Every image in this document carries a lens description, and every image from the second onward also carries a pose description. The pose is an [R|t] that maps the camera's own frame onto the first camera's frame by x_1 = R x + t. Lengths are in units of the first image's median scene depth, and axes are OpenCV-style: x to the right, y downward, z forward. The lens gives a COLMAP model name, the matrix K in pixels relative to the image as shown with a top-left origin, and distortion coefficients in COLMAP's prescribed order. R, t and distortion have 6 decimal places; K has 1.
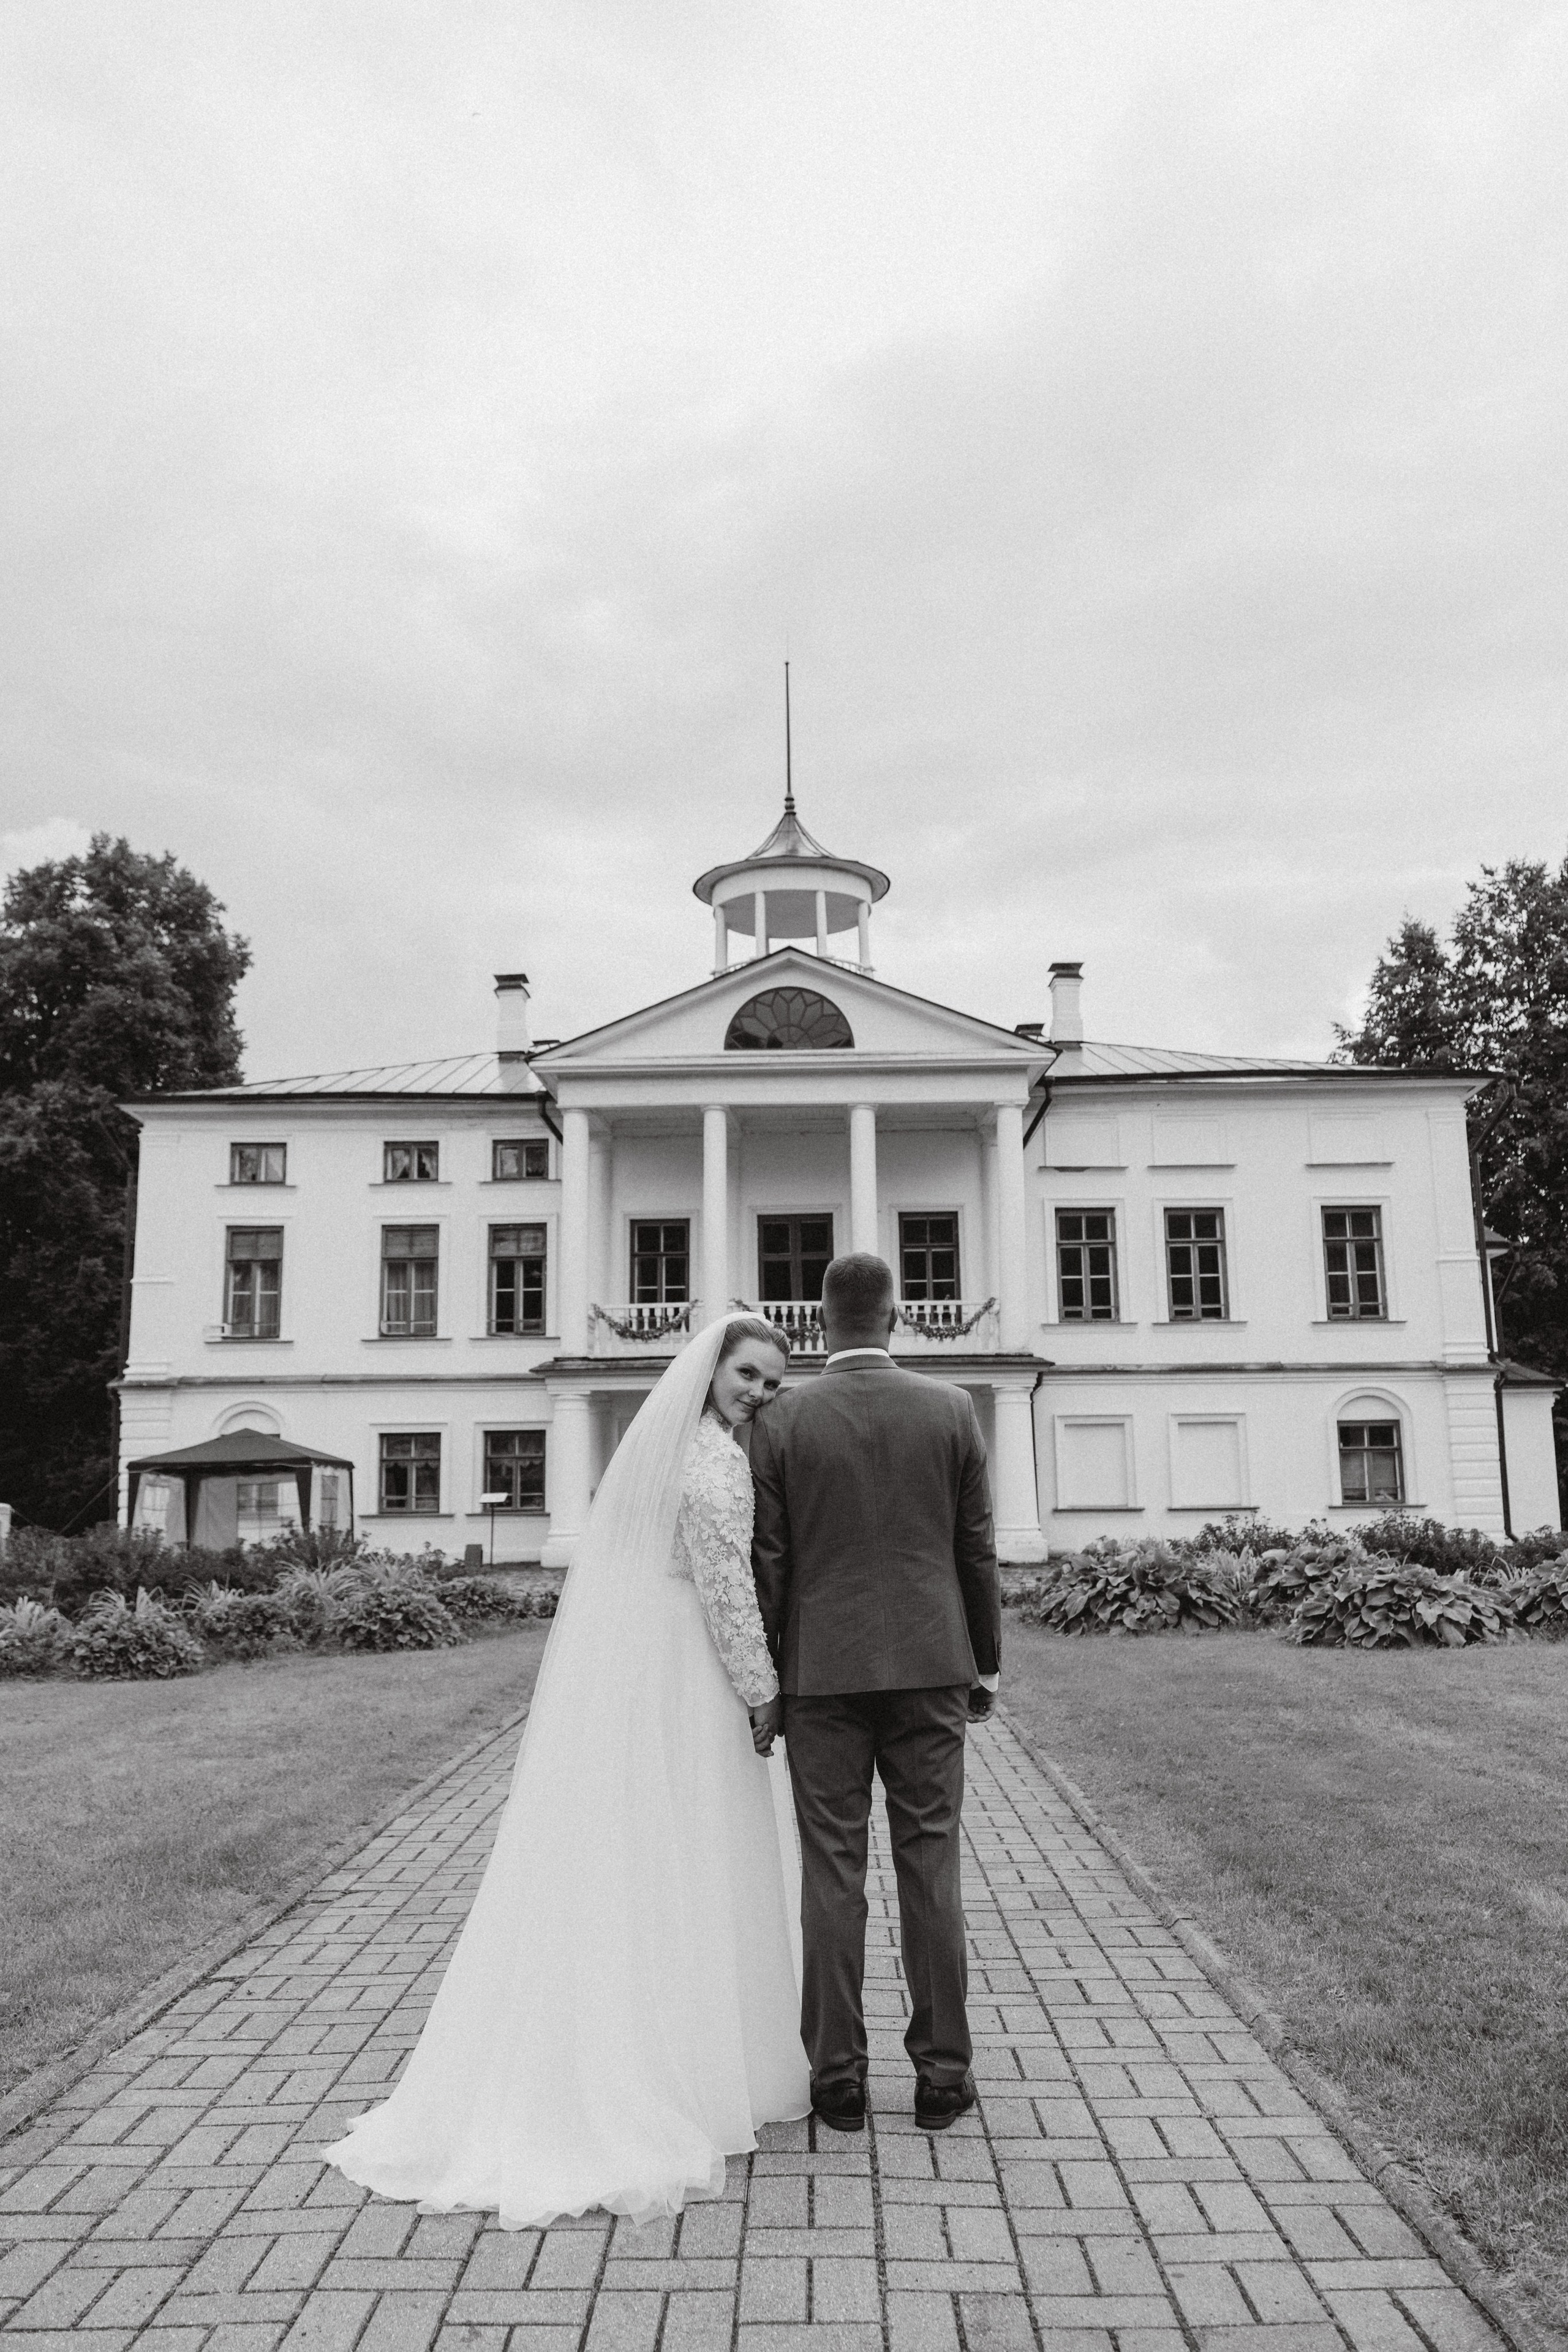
lens RADIAL K [[1769.3, 0, 782.8], [0, 1769.3, 1167.4], [0, 0, 1]] dist [-0.018626, 0.005870]
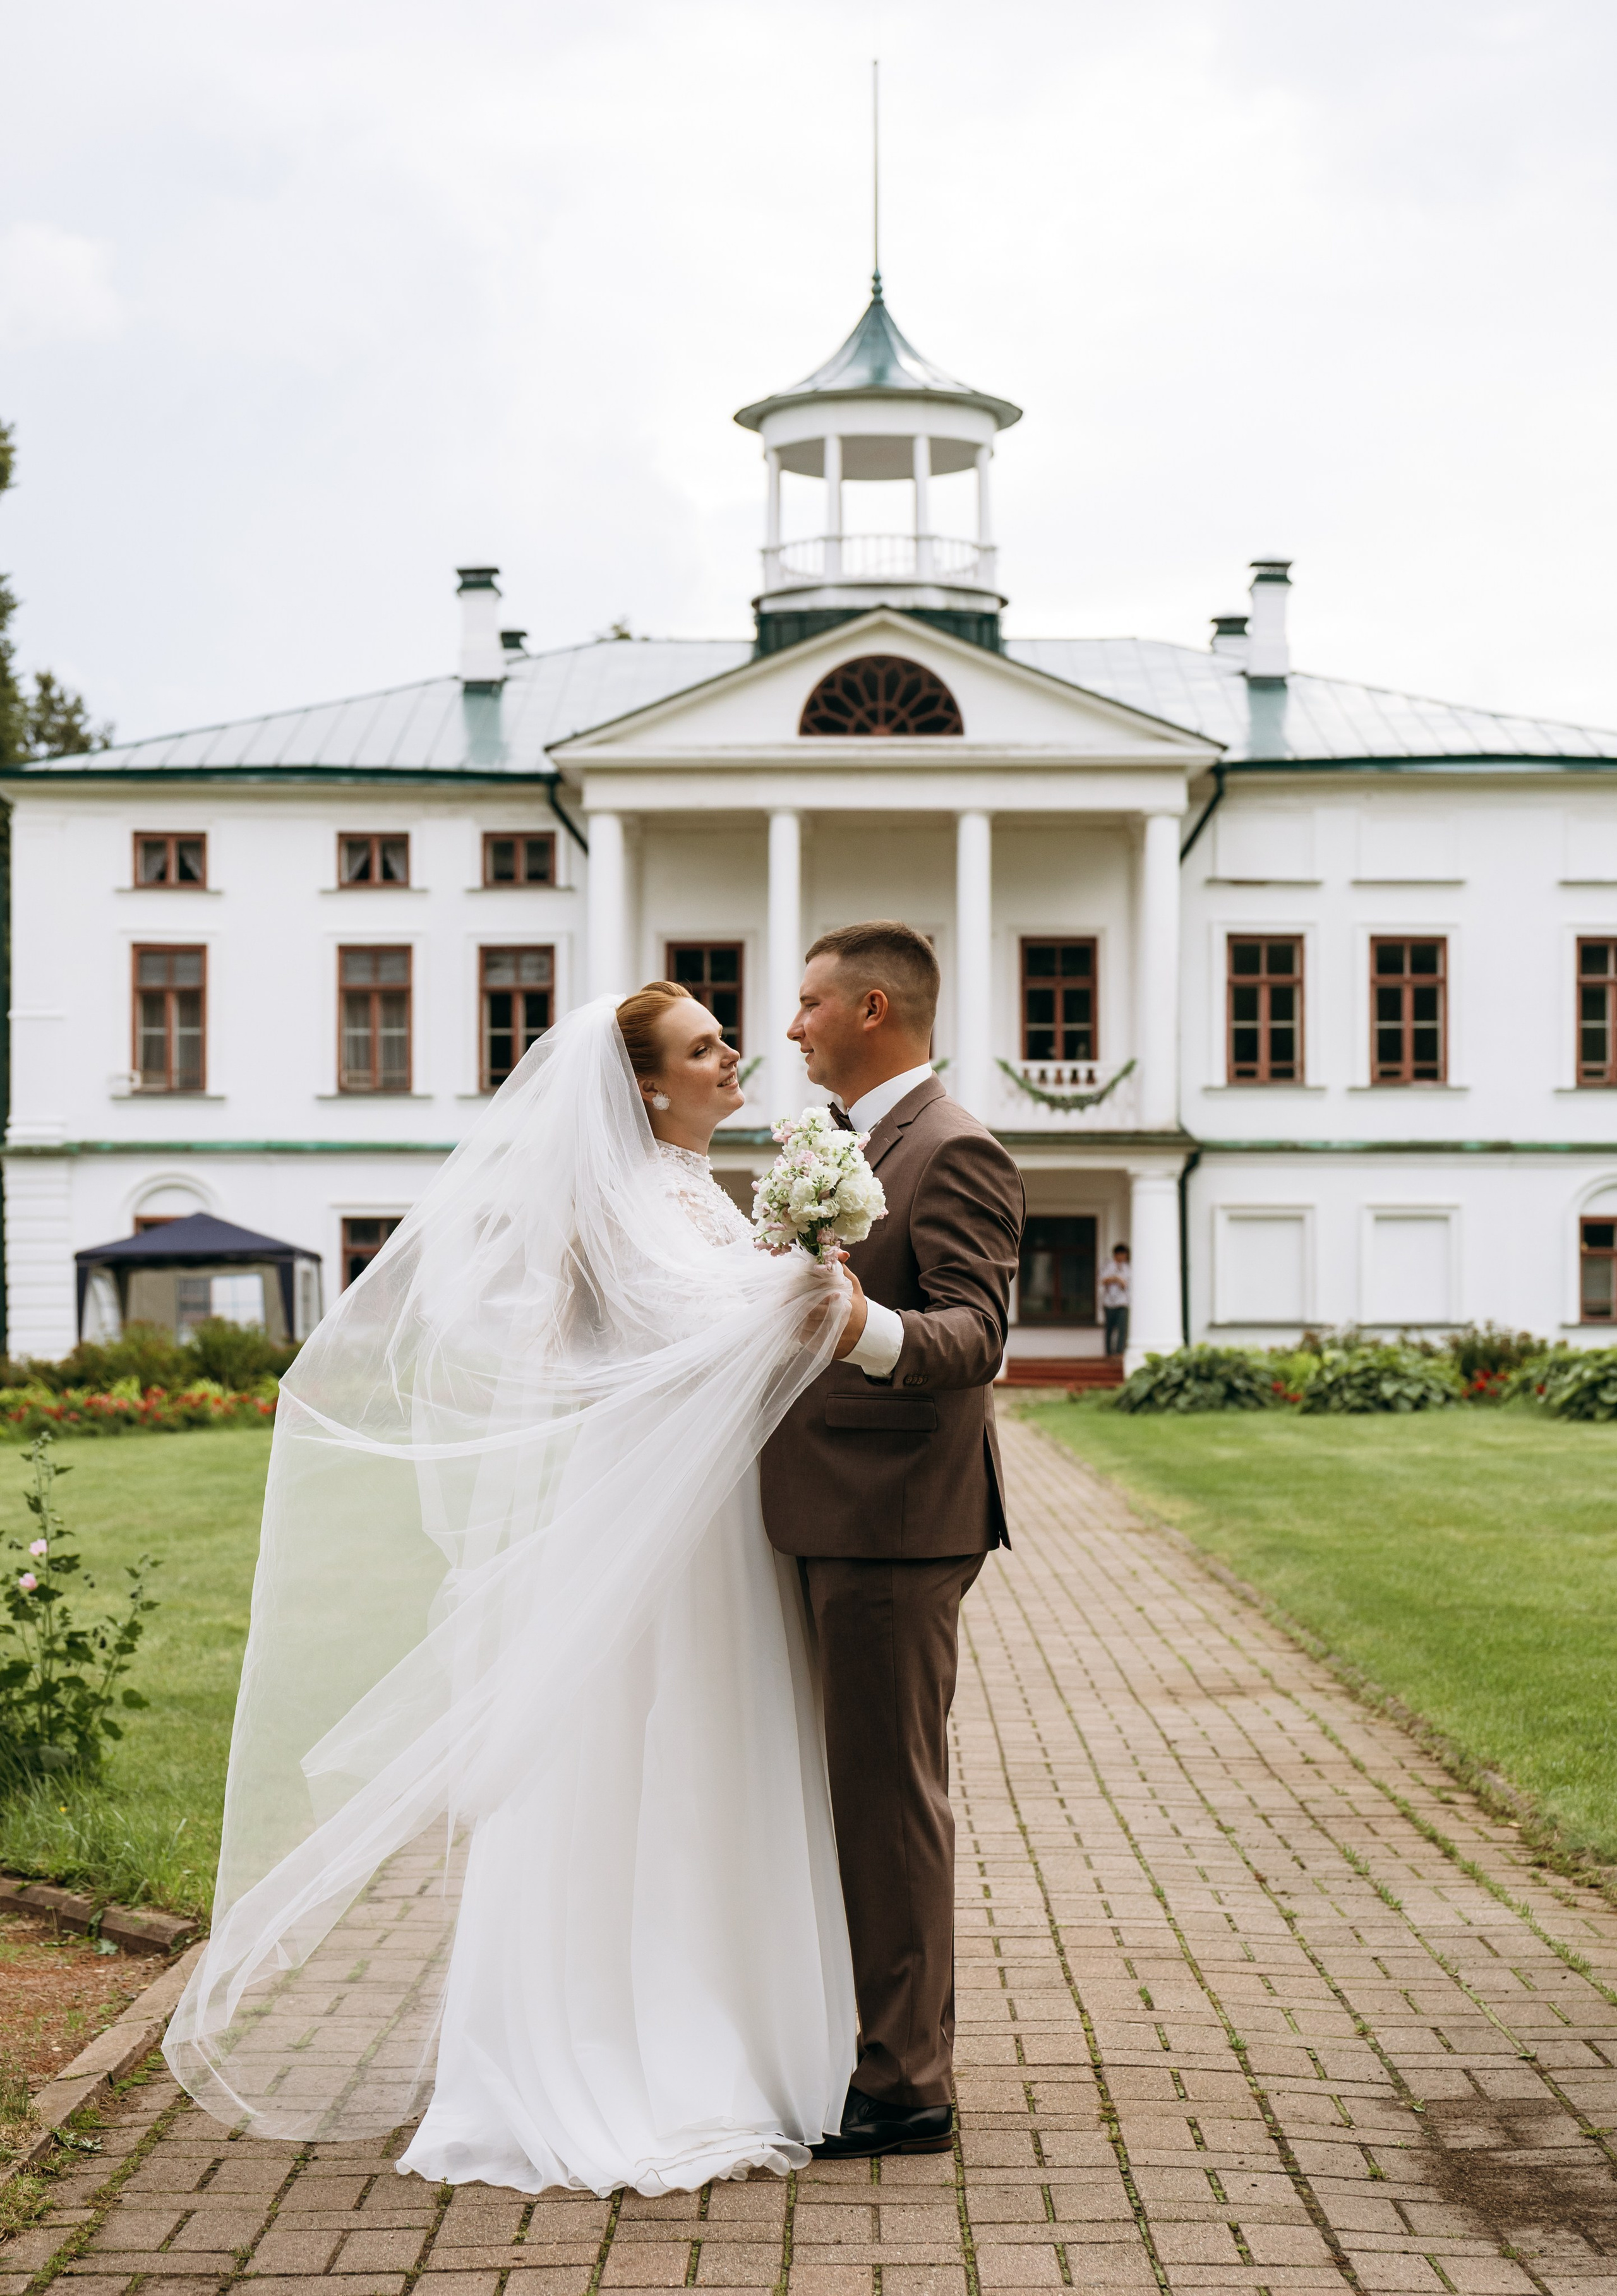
lens RADIAL K [[5909.5, 0, 807.4], [0, 5909.5, 1148.6], [0, 0, 1]] dist [-0.354387, 0.000000]
pose [[0.999830, 0.012240, 0.013758, -0.113389], [-0.014192, 0.988261, 0.152114, -0.512463], [-0.011735, -0.152283, 0.988267, -2.889254]]
